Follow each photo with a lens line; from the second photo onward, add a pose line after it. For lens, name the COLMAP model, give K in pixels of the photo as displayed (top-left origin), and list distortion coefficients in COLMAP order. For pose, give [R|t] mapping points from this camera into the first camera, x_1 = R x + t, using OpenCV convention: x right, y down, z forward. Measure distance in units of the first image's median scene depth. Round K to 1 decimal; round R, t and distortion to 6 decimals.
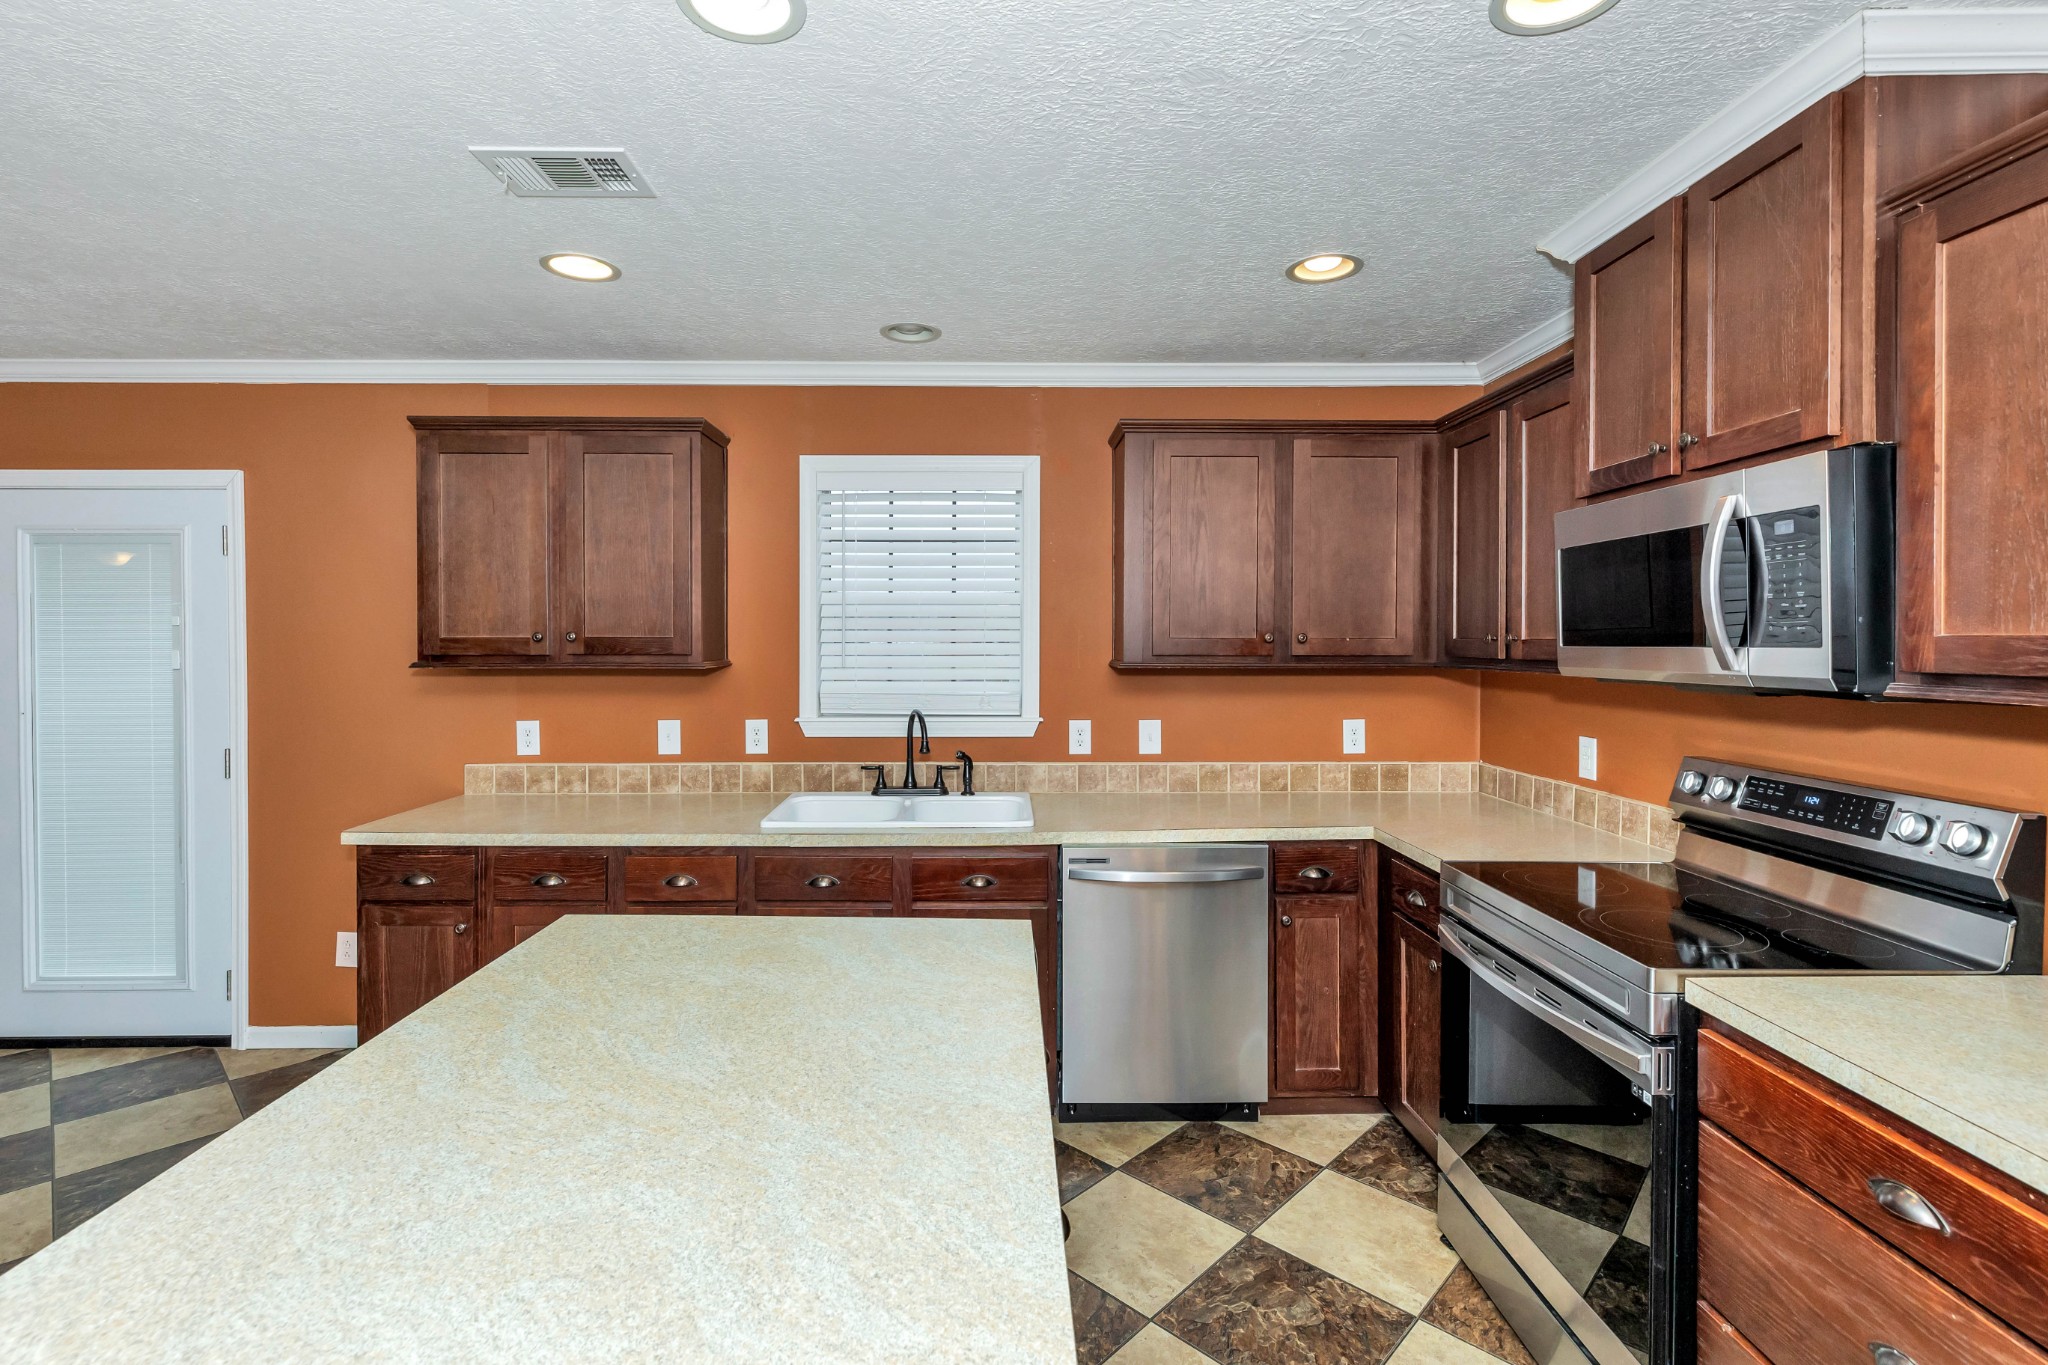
lens RADIAL K [[936.8, 0, 1000.8], [0, 936.8, 644.7], [0, 0, 1]] dist [0.002598, -0.001178]
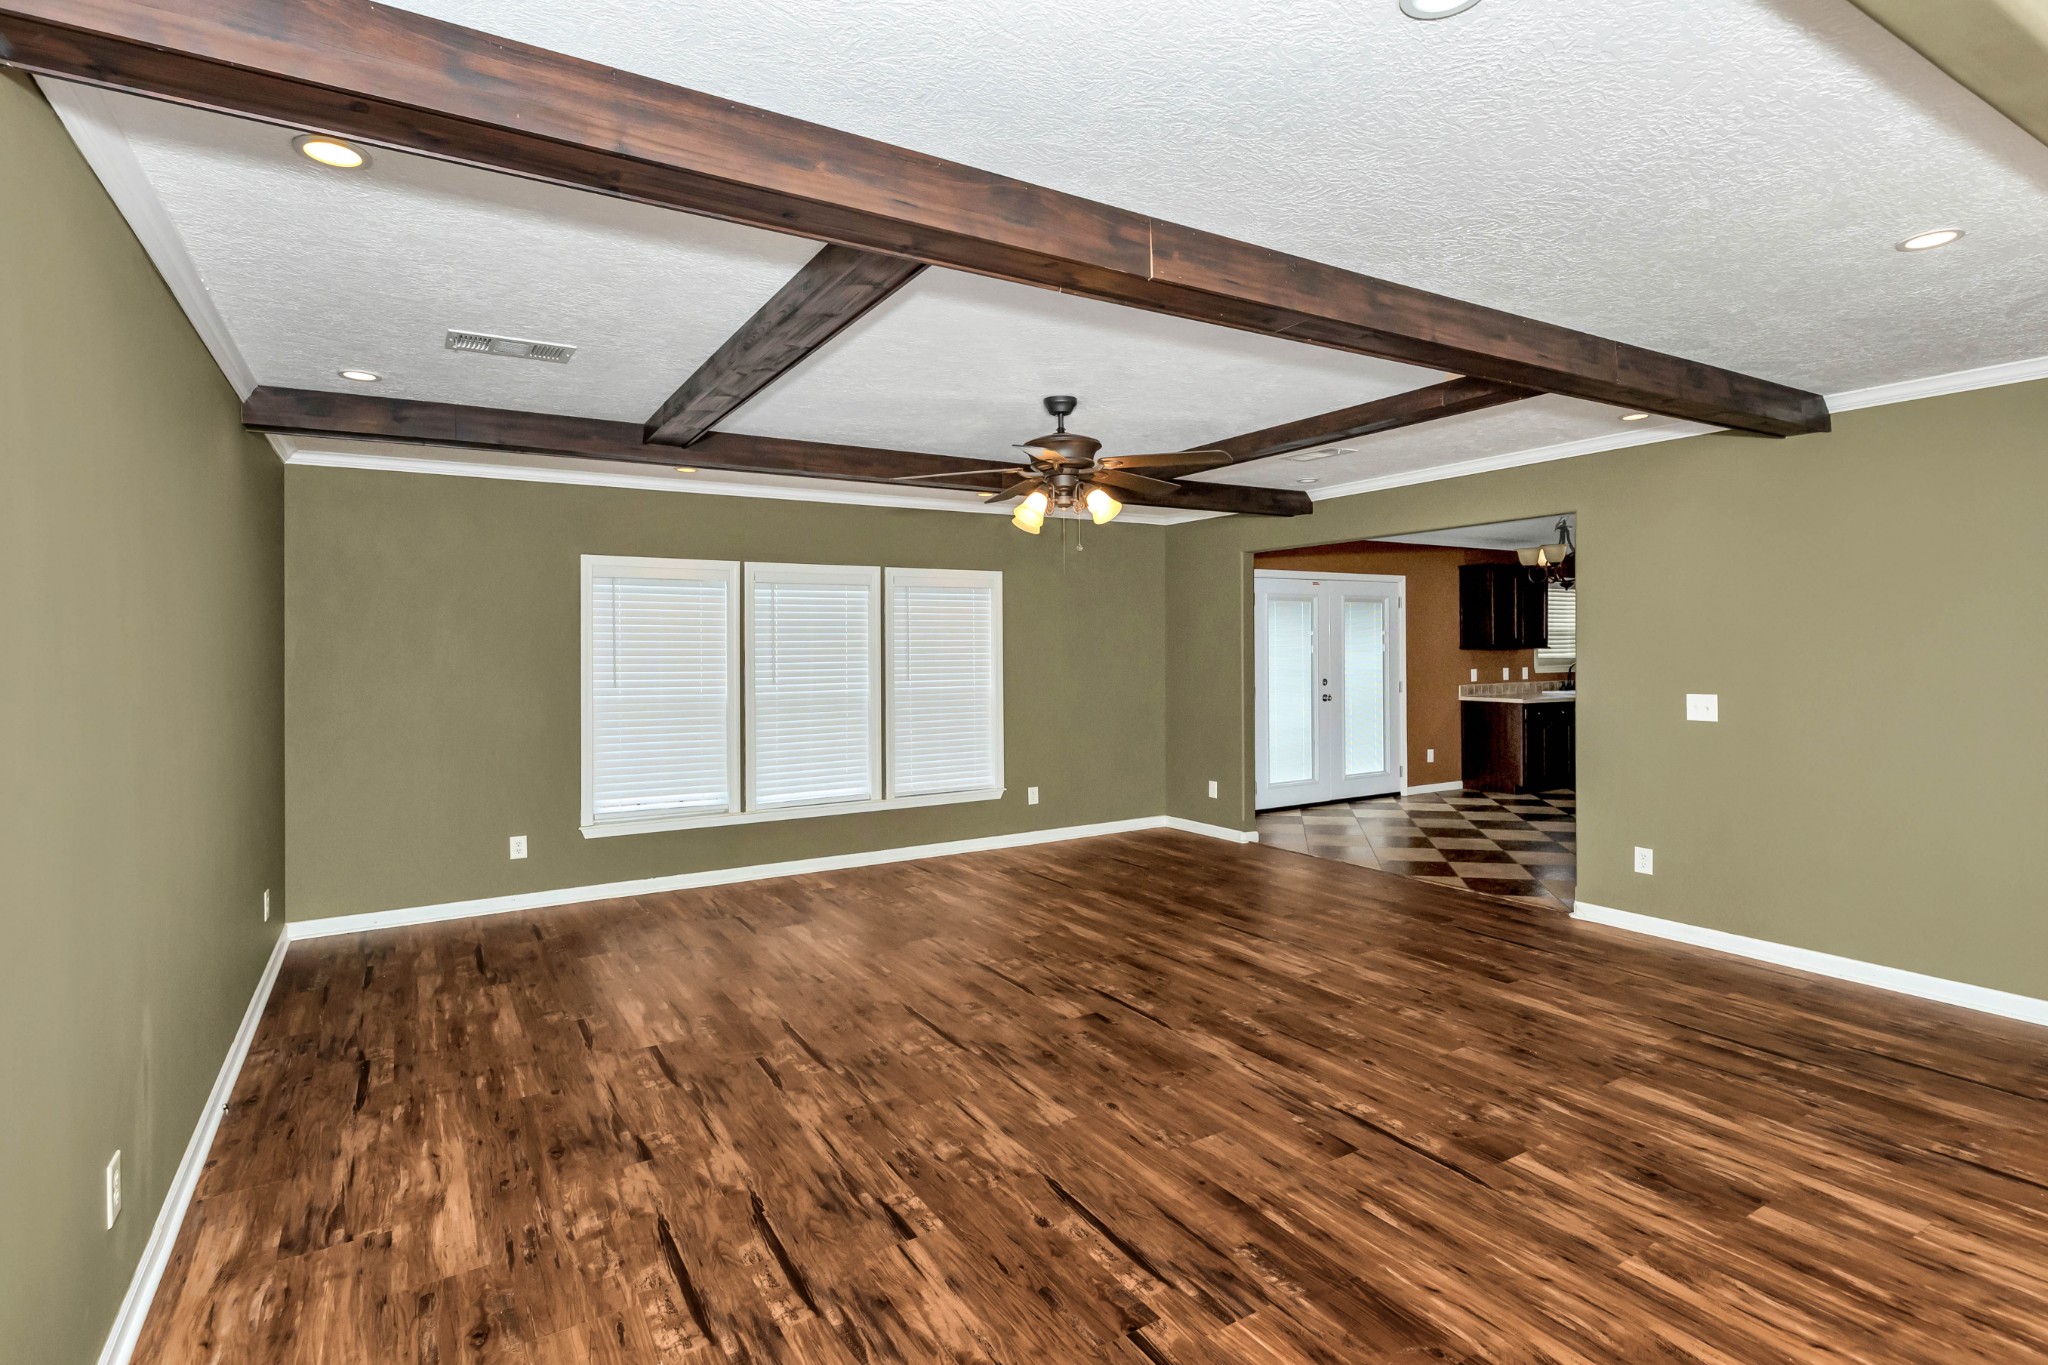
lens RADIAL K [[977.2, 0, 1026.9], [0, 977.2, 653.0], [0, 0, 1]] dist [-0.002065, 0.003152]
pose [[0.872693, -0.005313, 0.488240, -3.369929], [0.014198, 0.999794, -0.014498, 0.064819], [-0.488062, 0.019584, 0.872589, -0.950892]]
